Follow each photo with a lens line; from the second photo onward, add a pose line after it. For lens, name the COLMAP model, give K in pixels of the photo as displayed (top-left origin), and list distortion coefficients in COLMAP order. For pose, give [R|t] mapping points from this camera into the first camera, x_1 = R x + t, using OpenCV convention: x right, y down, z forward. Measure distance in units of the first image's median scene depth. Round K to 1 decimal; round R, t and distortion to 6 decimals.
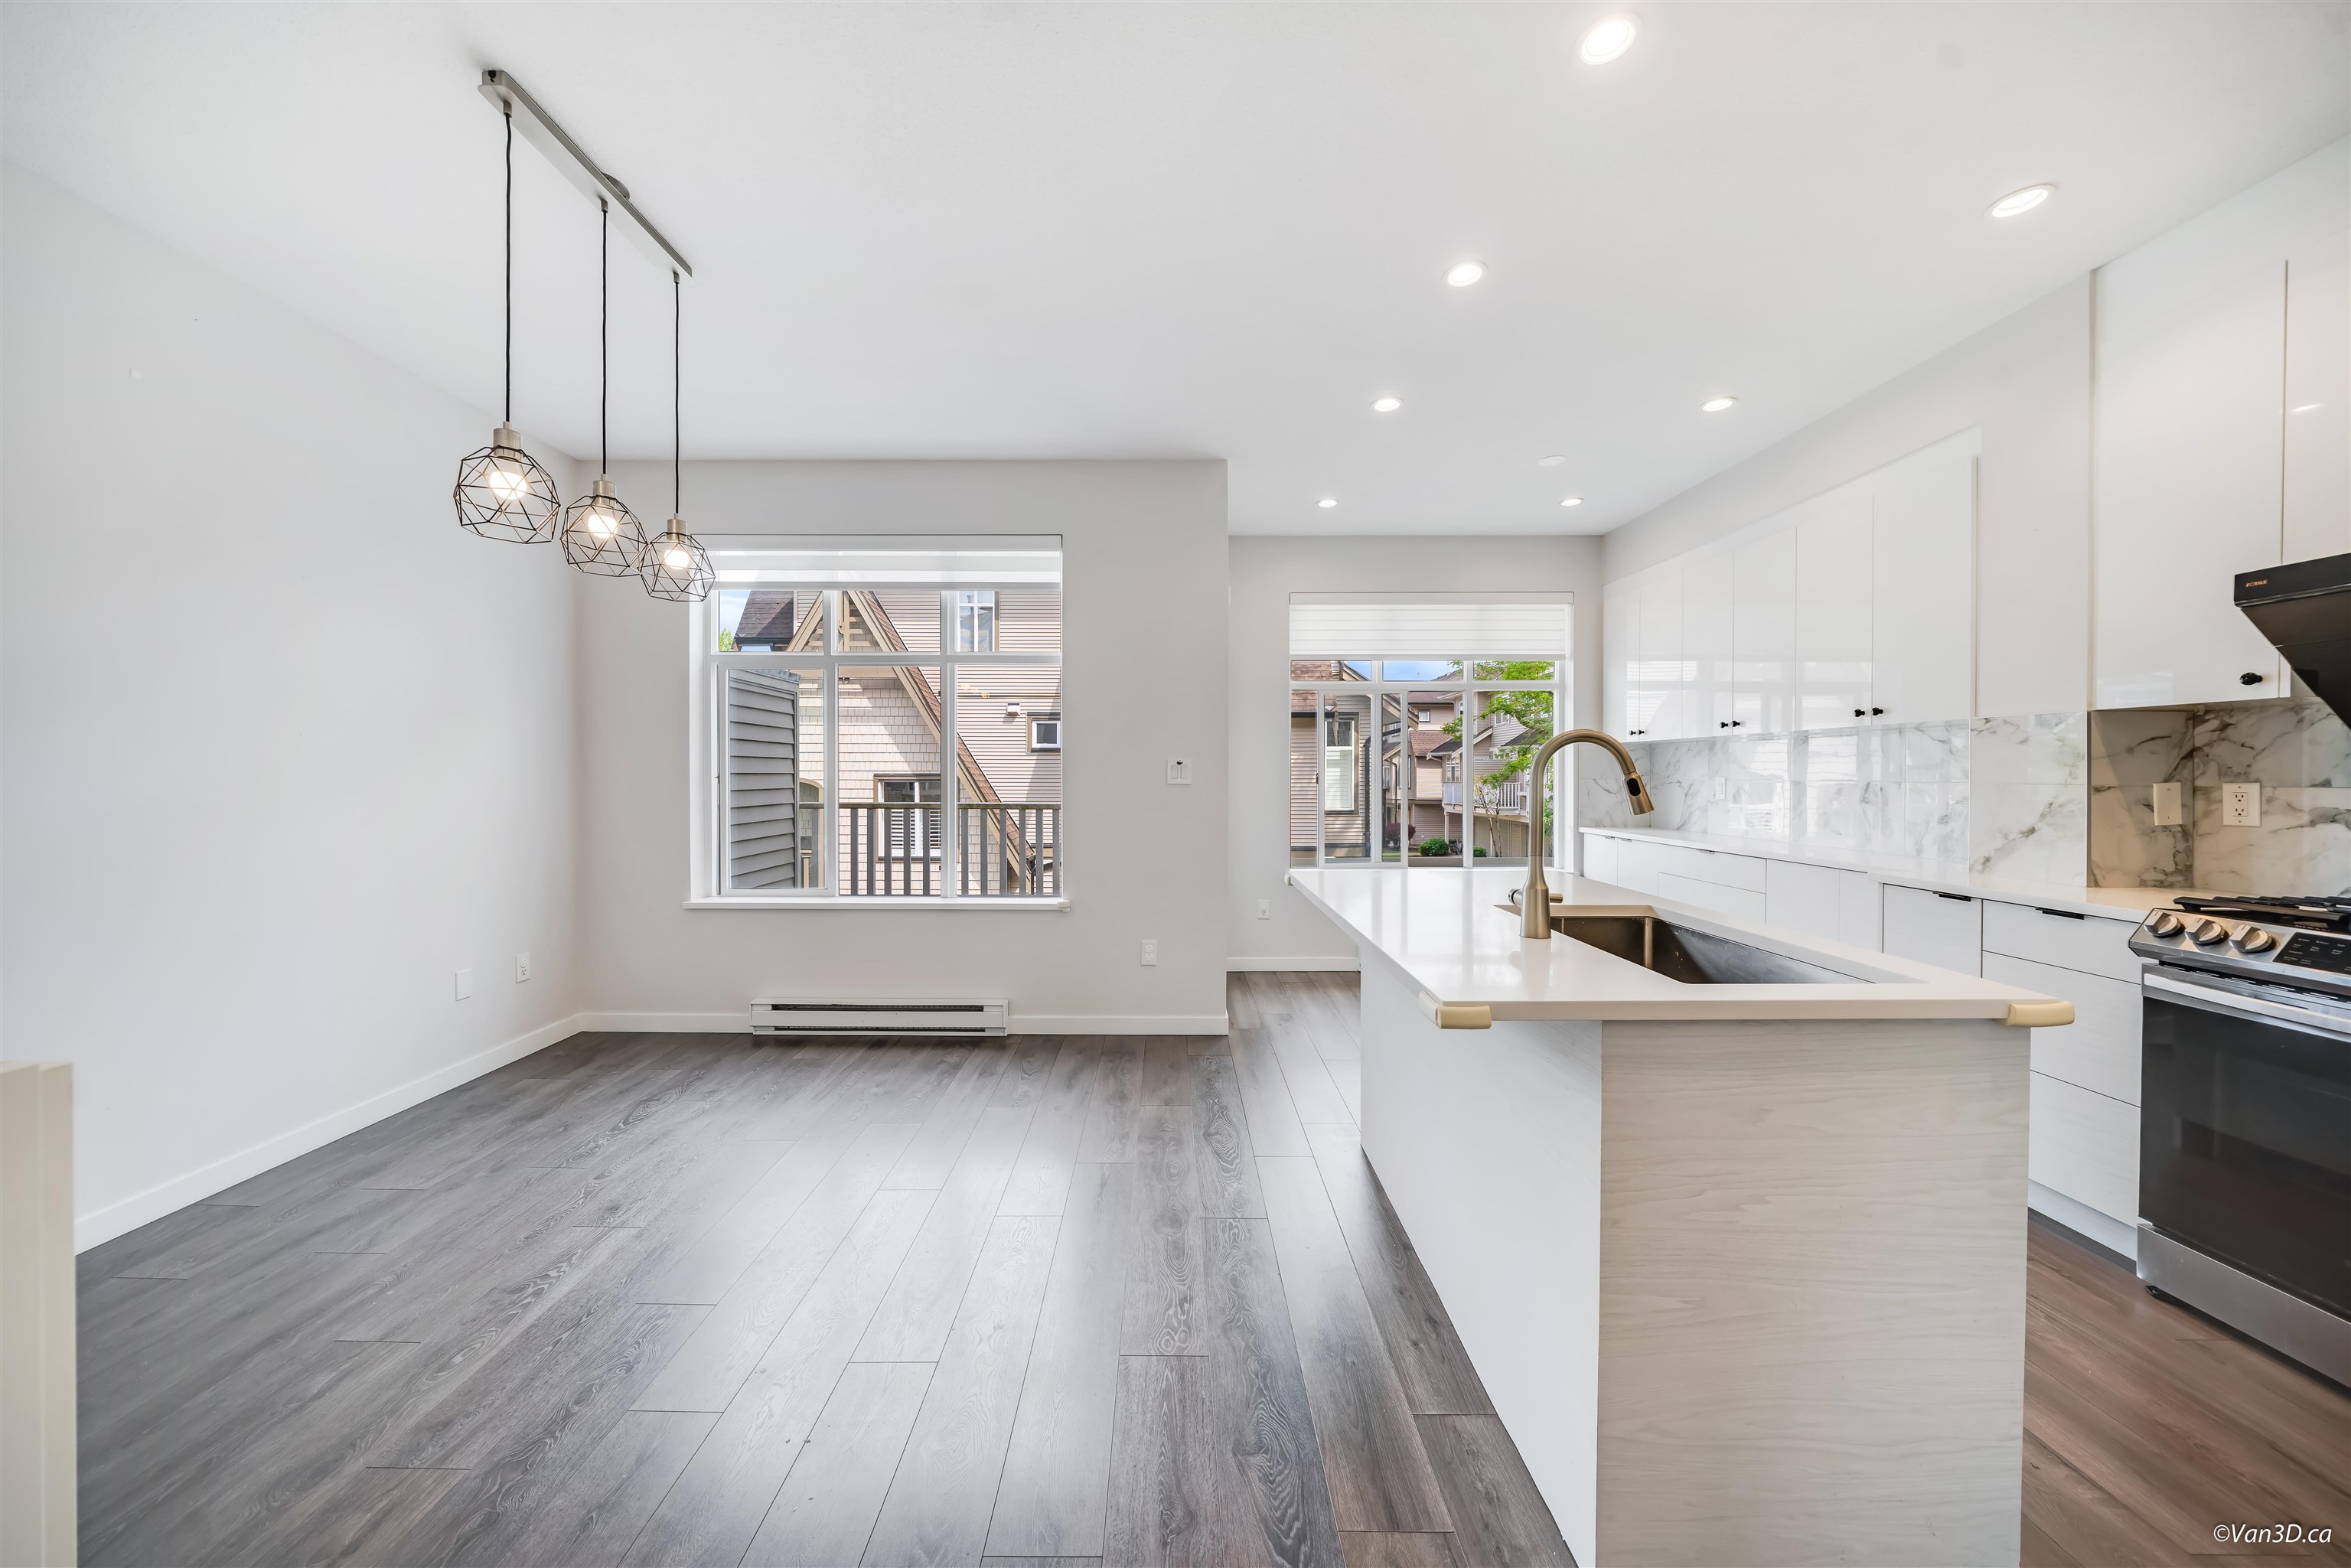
lens RADIAL K [[789.1, 0, 1160.0], [0, 789.1, 783.9], [0, 0, 1]] dist [-0.007771, 0.000187]
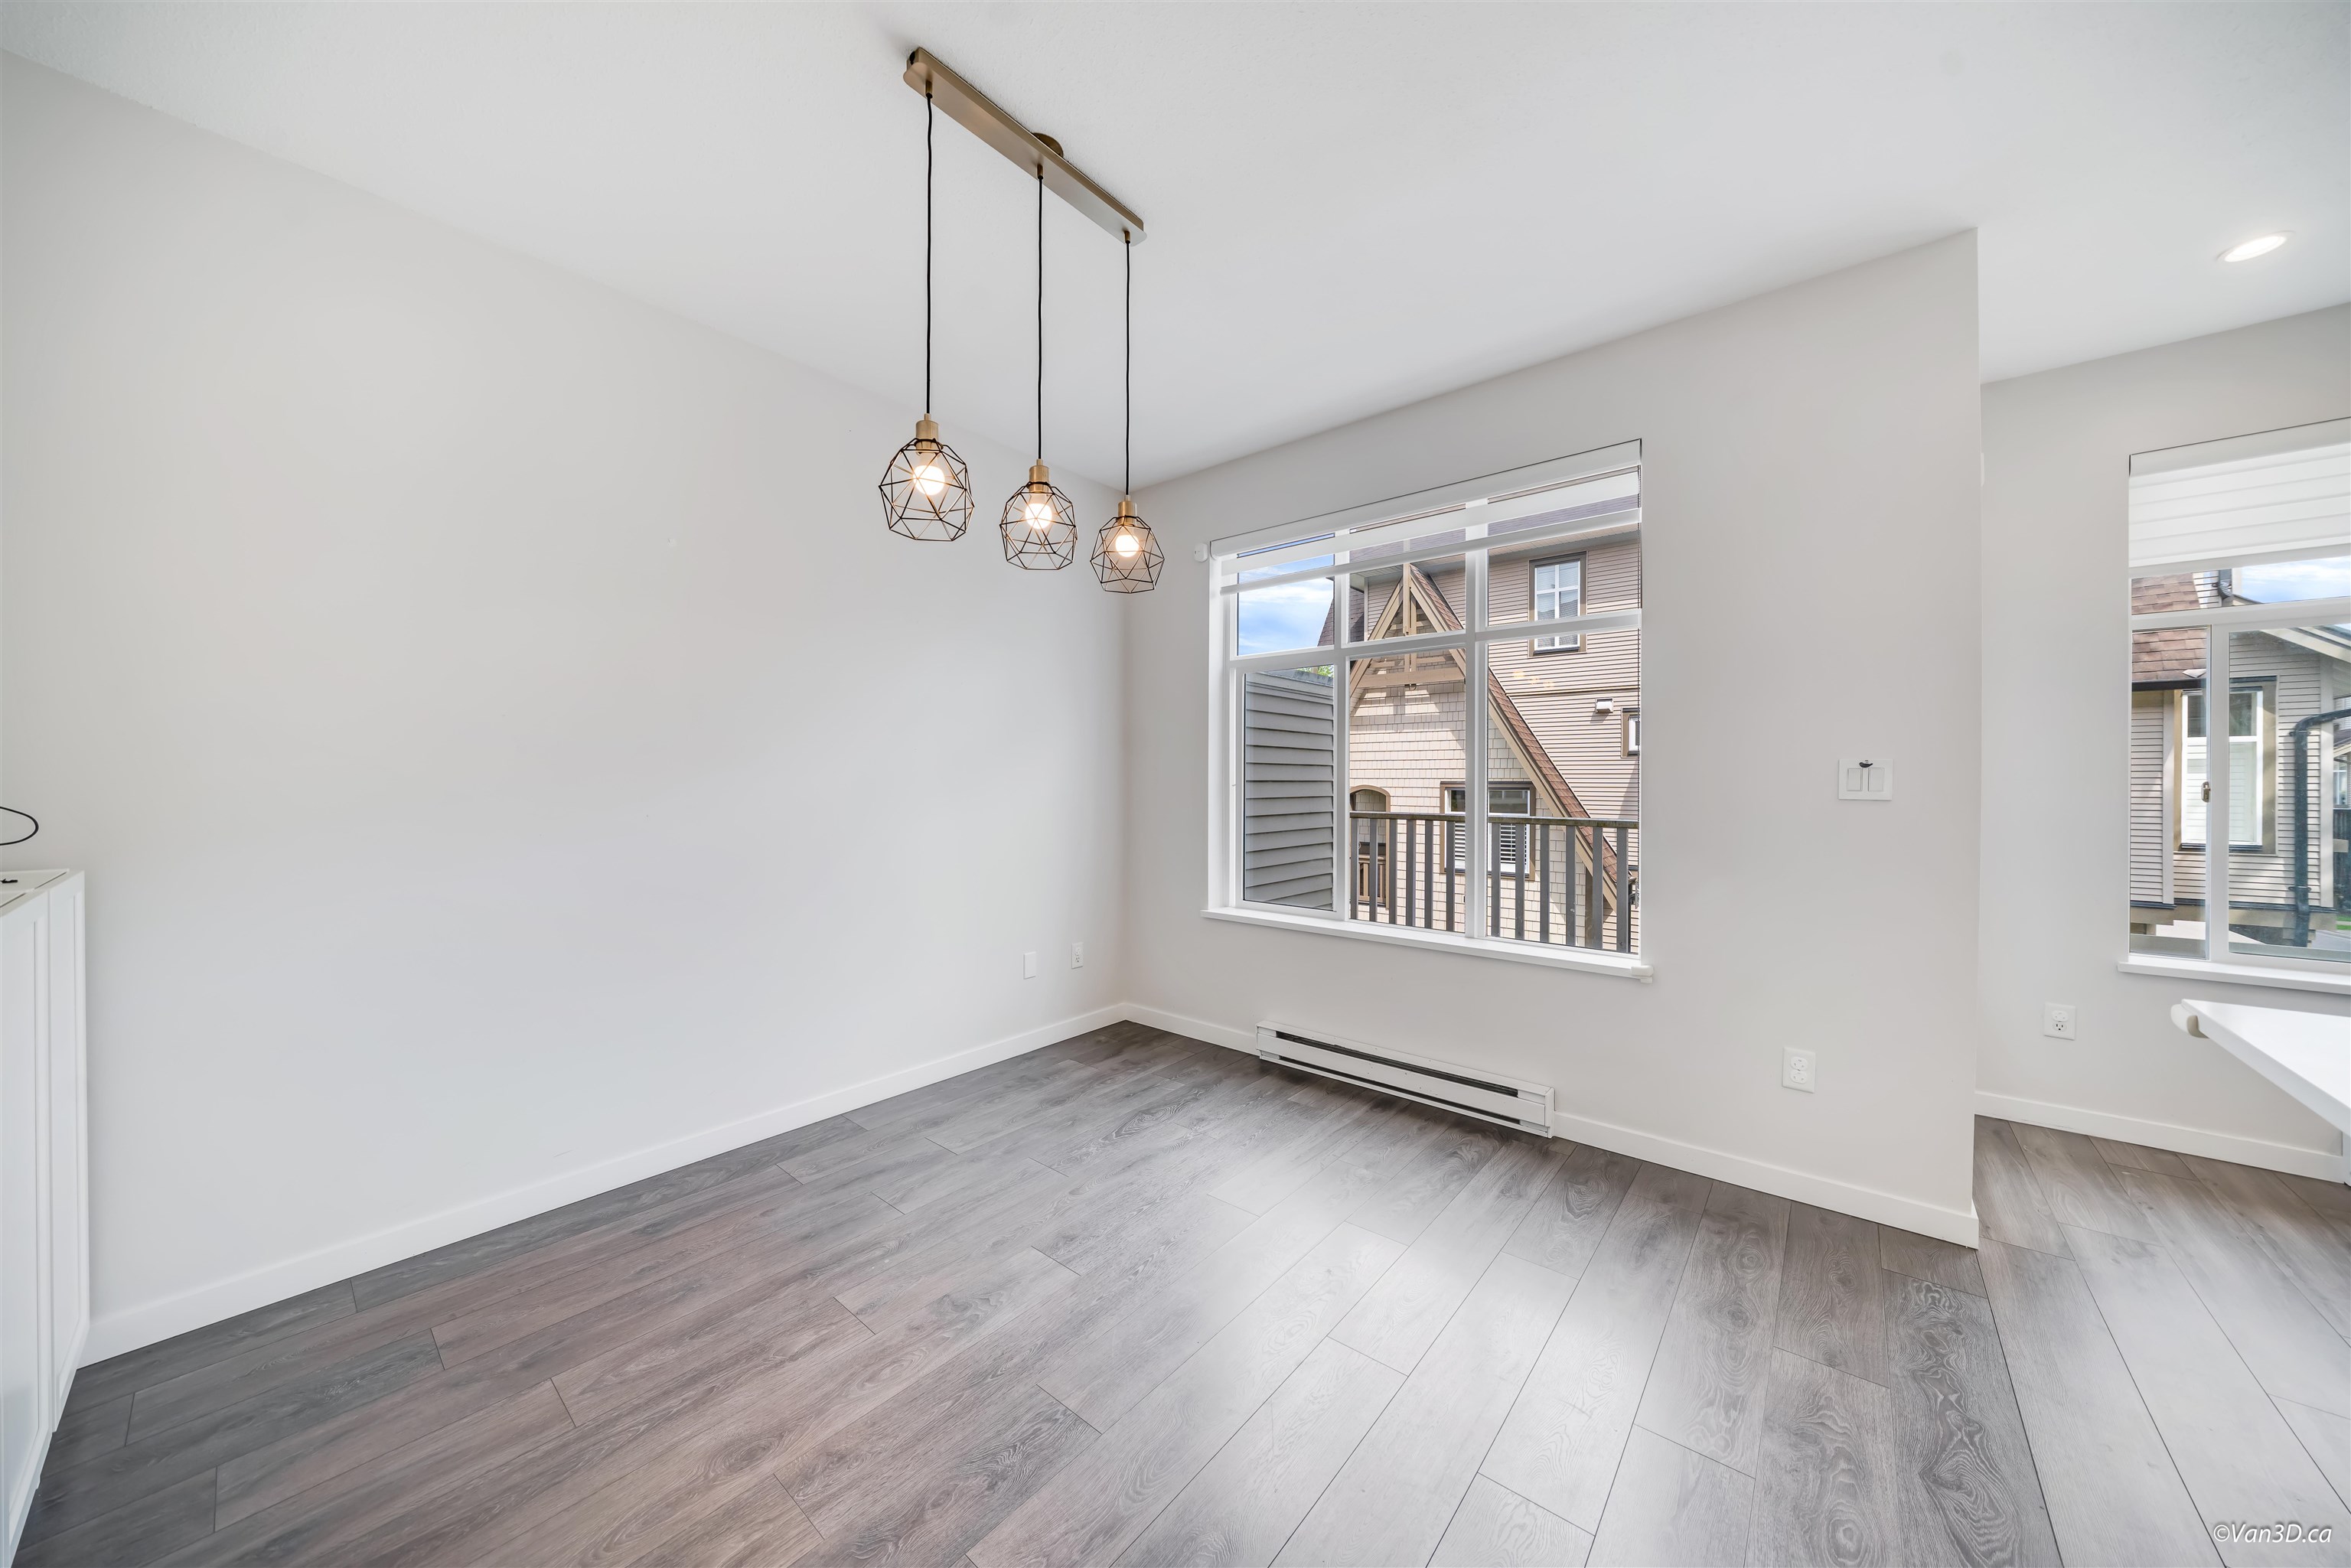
lens RADIAL K [[789.1, 0, 1160.0], [0, 789.1, 783.9], [0, 0, 1]] dist [-0.007771, 0.000187]
pose [[0.760645, 0.003317, -0.649159, 0.004135], [-0.009598, 0.999935, -0.006137, -0.003798], [0.649097, 0.010899, 0.760628, 0.235469]]
